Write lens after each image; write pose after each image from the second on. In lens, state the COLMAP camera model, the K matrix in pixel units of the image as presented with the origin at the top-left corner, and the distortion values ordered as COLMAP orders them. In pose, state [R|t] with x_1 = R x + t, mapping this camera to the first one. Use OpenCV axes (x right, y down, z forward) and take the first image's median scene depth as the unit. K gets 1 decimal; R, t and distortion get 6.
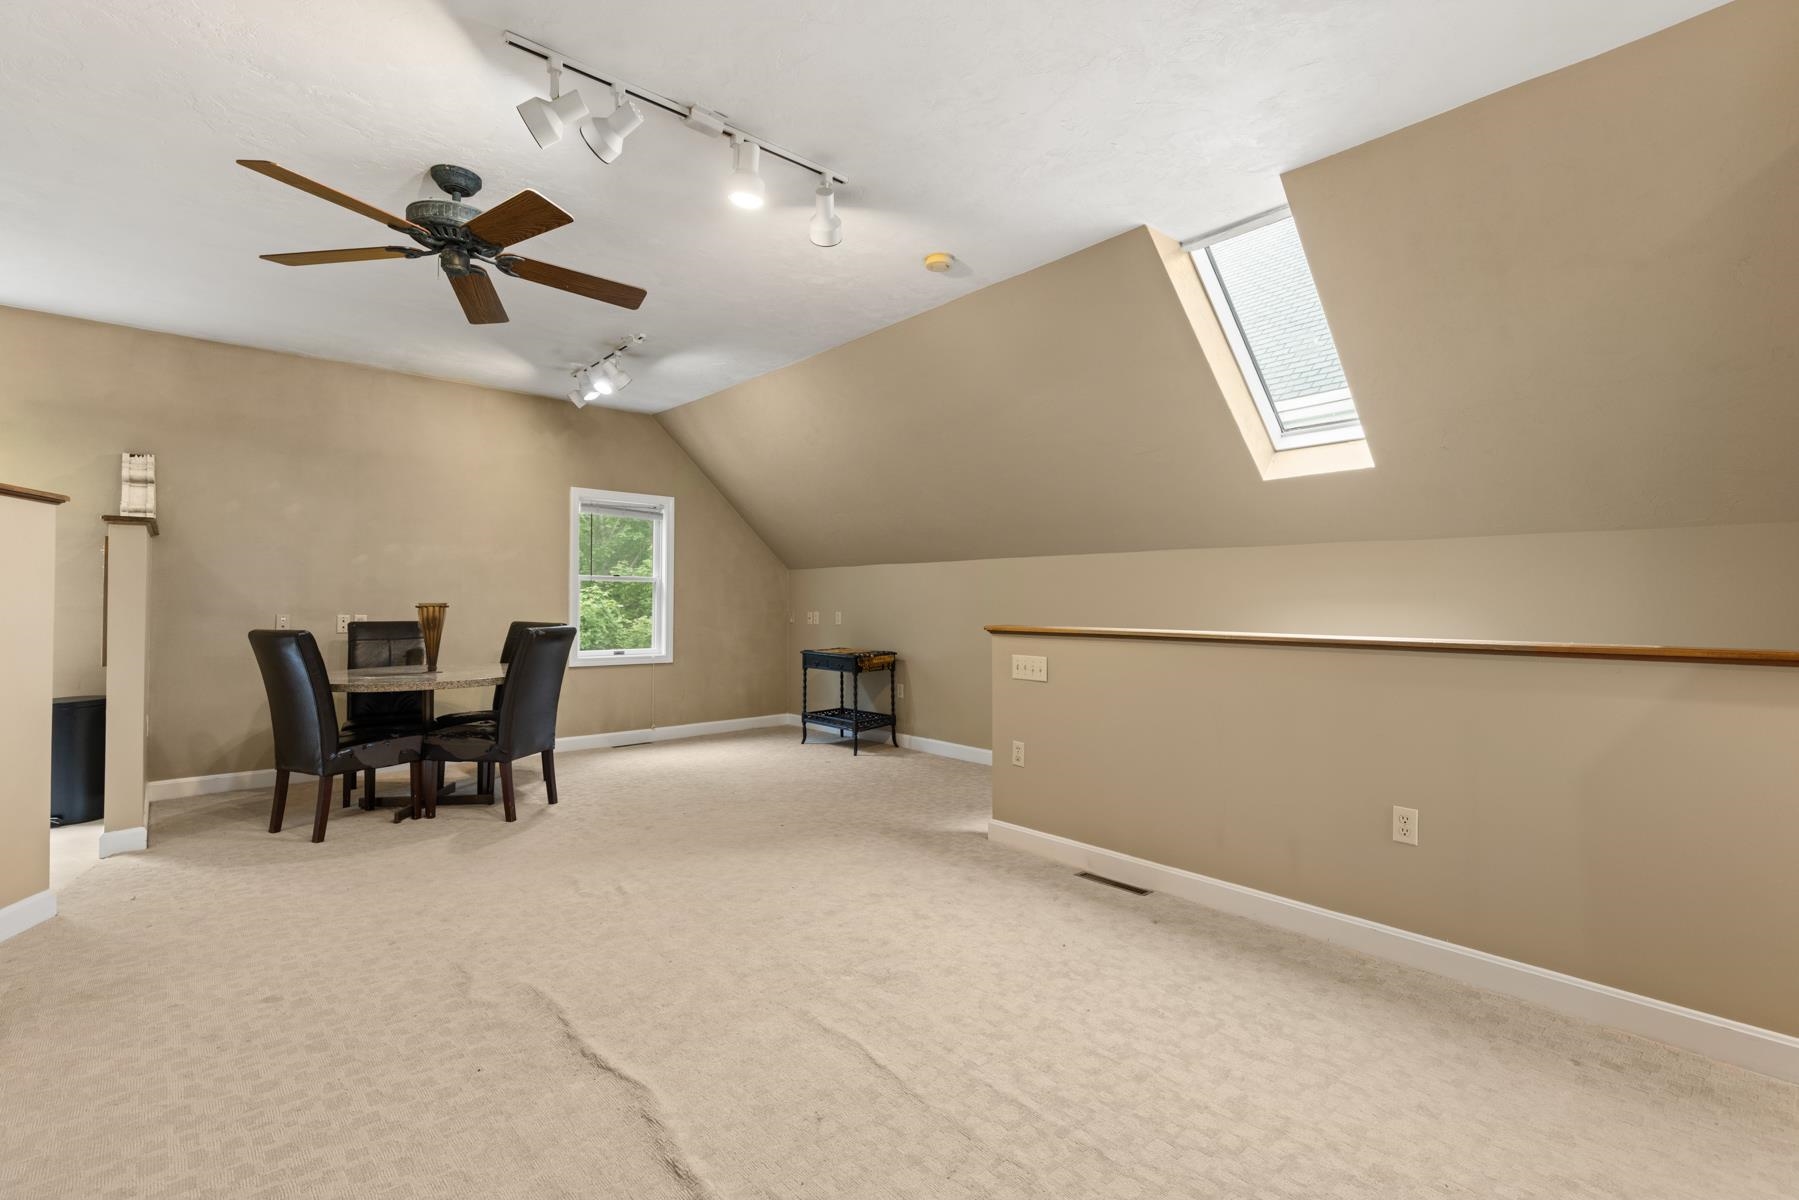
lens RADIAL K [[809.5, 0, 899.5], [0, 809.5, 602.6], [0, 0, 1]] dist [0.012928, -0.000461]
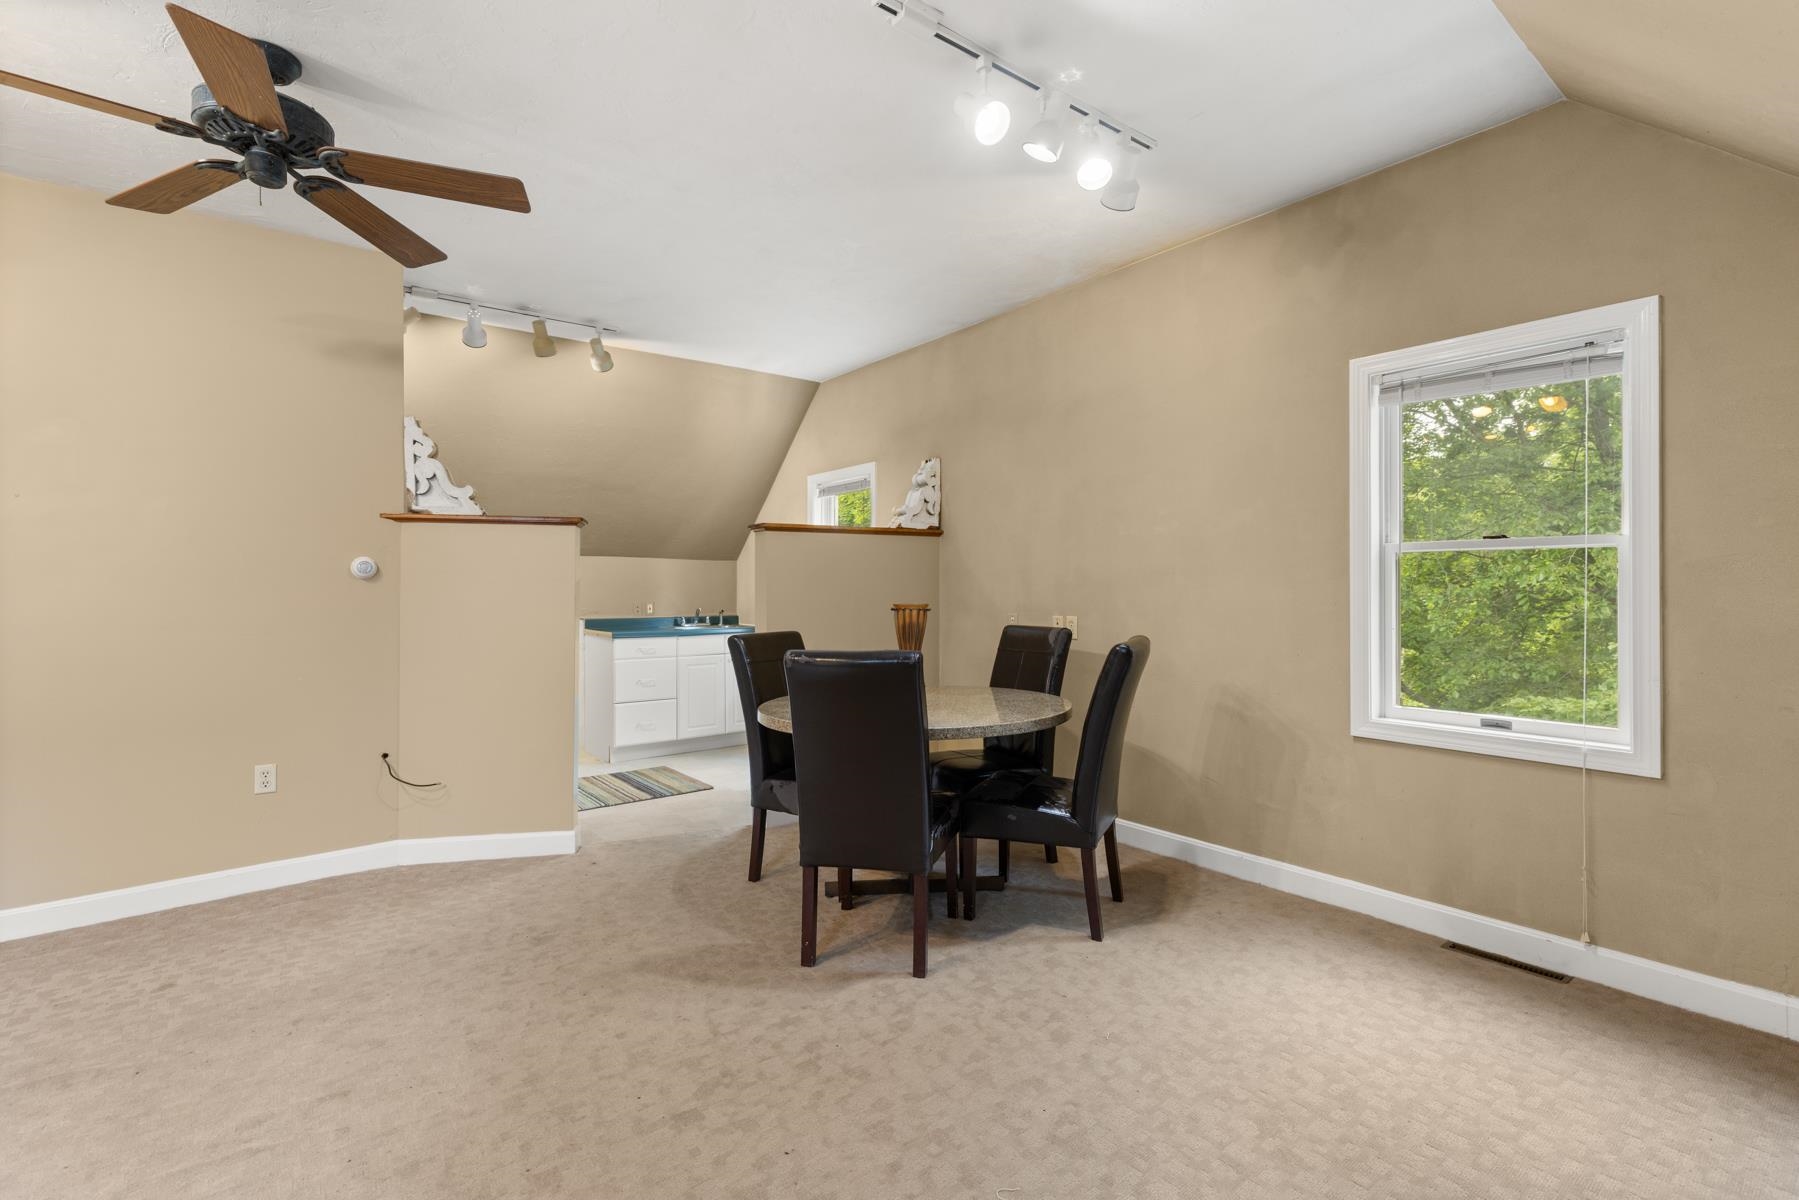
lens RADIAL K [[809.5, 0, 900.0], [0, 809.5, 586.1], [0, 0, 1]] dist [0.012928, -0.000461]
pose [[-0.061519, -0.004010, -0.998098, 0.121245], [0.008608, 0.999953, -0.004548, -0.012260], [0.998069, -0.008872, -0.061482, 1.024432]]
